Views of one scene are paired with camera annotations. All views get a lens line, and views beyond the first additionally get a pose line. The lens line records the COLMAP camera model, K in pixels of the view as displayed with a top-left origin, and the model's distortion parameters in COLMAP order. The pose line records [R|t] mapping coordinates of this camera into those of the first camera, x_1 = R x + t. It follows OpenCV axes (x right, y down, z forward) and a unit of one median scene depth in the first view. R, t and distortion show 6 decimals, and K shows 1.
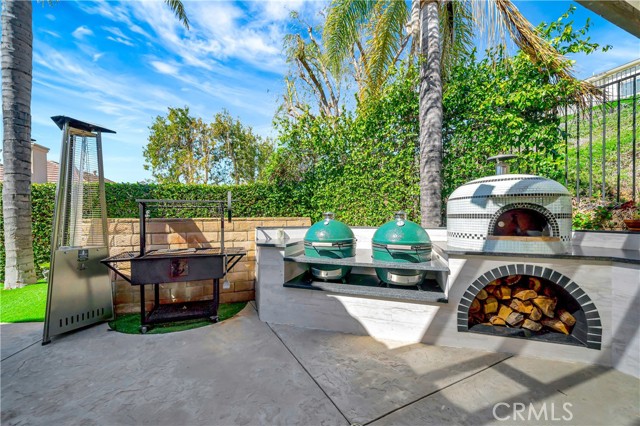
lens RADIAL K [[233.9, 0, 317.9], [0, 233.9, 214.4], [0, 0, 1]] dist [-0.002915, 0.000637]
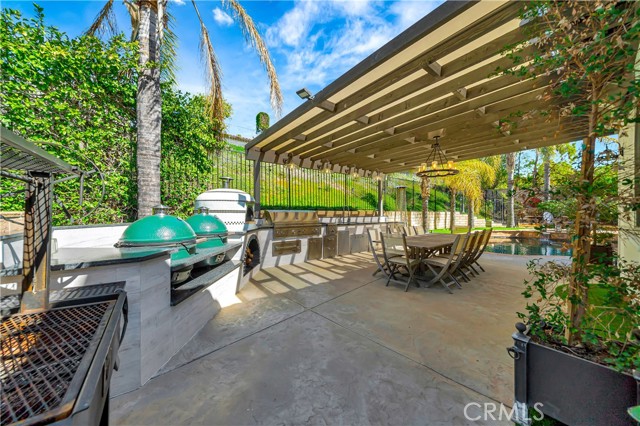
lens RADIAL K [[225.1, 0, 317.0], [0, 225.1, 211.6], [0, 0, 1]] dist [-0.007825, 0.000353]
pose [[-0.276019, -0.000716, 0.961152, -1.286727], [-0.011346, 0.999932, -0.002514, 0.014658], [-0.961085, -0.011599, -0.276008, 1.047713]]
